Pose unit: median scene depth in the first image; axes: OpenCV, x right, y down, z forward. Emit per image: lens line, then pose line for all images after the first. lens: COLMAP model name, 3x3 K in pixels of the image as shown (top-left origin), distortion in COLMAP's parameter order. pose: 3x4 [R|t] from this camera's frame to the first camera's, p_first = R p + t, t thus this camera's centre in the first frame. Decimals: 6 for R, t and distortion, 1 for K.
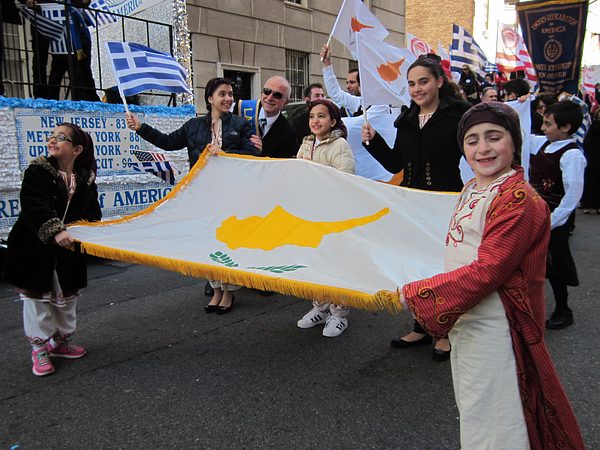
lens RADIAL K [[487.2, 0, 300.0], [0, 487.2, 225.0], [0, 0, 1]] dist [-0.060564, 0.007890]
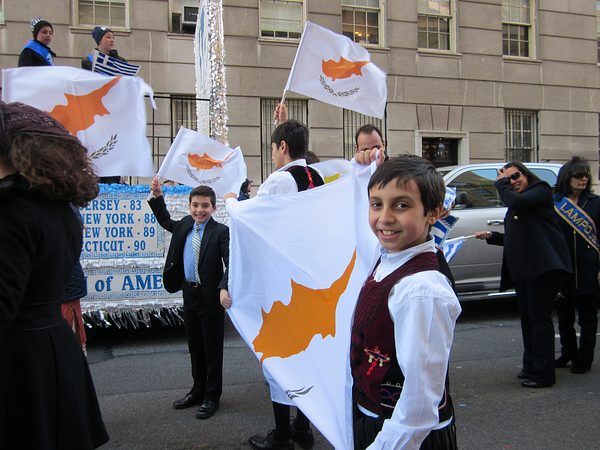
lens RADIAL K [[487.2, 0, 300.0], [0, 487.2, 225.0], [0, 0, 1]] dist [-0.060564, 0.007890]
pose [[0.844312, 0.010851, -0.535742, 0.399546], [-0.084832, 0.989893, -0.113644, -0.082569], [0.529094, 0.141399, 0.836700, 0.344478]]
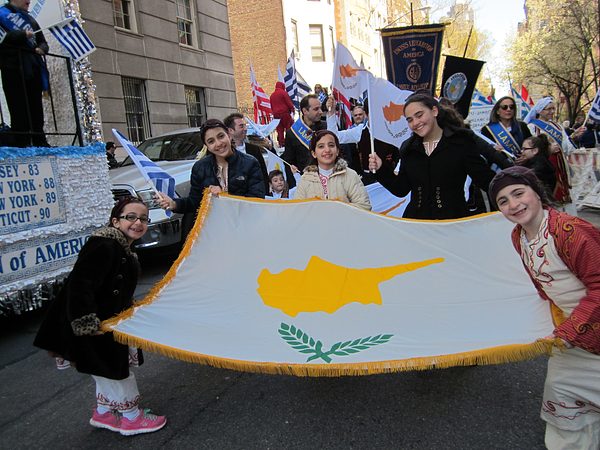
lens RADIAL K [[480.0, 0, 275.6], [0, 480.0, 226.6], [0, 0, 1]] dist [-0.011794, -0.004493]
pose [[0.943994, -0.119659, 0.307503, -0.220574], [0.130791, 0.991284, -0.015772, -0.033705], [-0.302935, 0.055108, 0.951416, 0.040162]]
